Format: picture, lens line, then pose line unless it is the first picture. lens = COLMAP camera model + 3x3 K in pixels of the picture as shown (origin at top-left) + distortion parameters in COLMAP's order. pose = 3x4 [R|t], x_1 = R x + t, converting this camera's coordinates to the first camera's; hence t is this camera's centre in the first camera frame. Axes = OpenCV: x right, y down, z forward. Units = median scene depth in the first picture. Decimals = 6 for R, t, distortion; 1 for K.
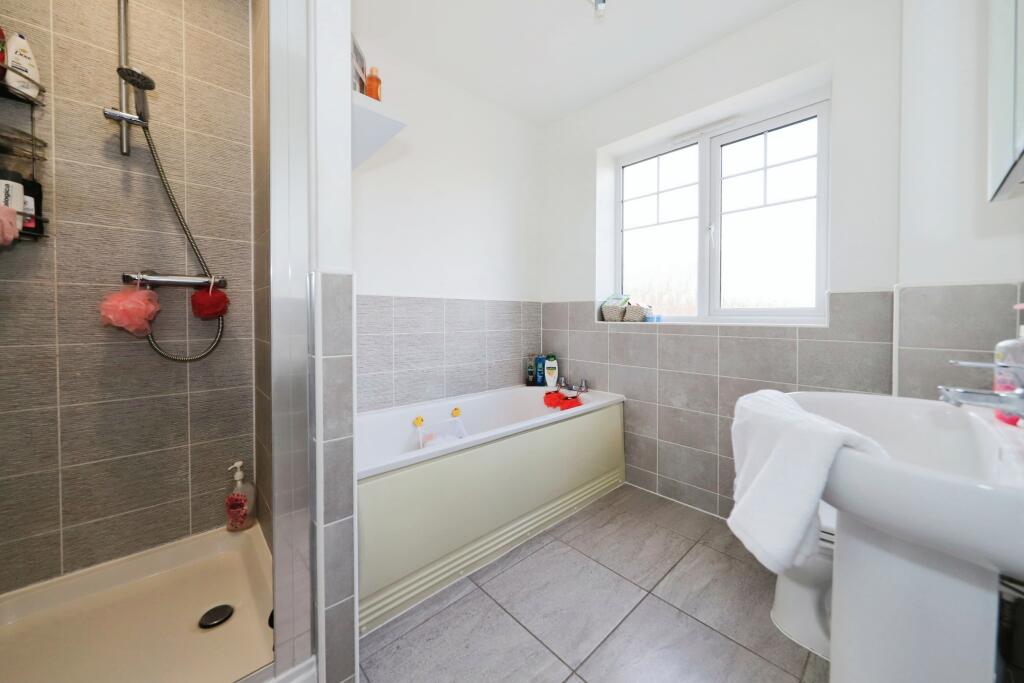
lens RADIAL K [[369.4, 0, 511.3], [0, 369.4, 320.9], [0, 0, 1]] dist [0.000104, 0.000007]
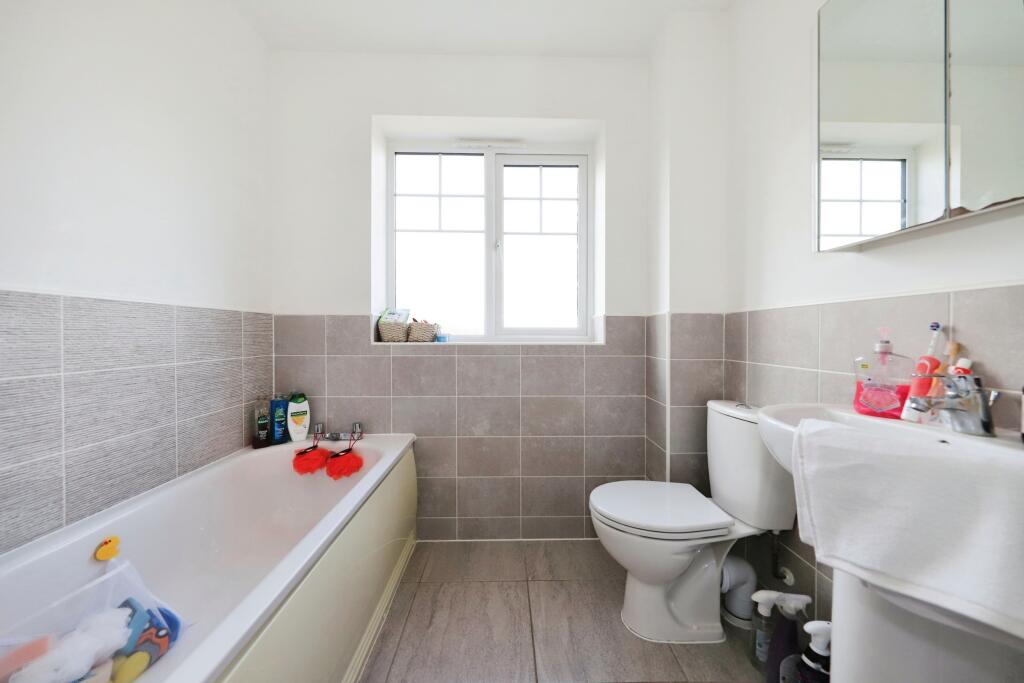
lens RADIAL K [[361.3, 0, 512.6], [0, 361.3, 335.9], [0, 0, 1]] dist [-0.000614, -0.000032]
pose [[0.660262, -0.003347, 0.751028, -0.140112], [0.010846, 0.999928, -0.005080, -0.005309], [-0.750957, 0.011500, 0.660251, 0.306674]]
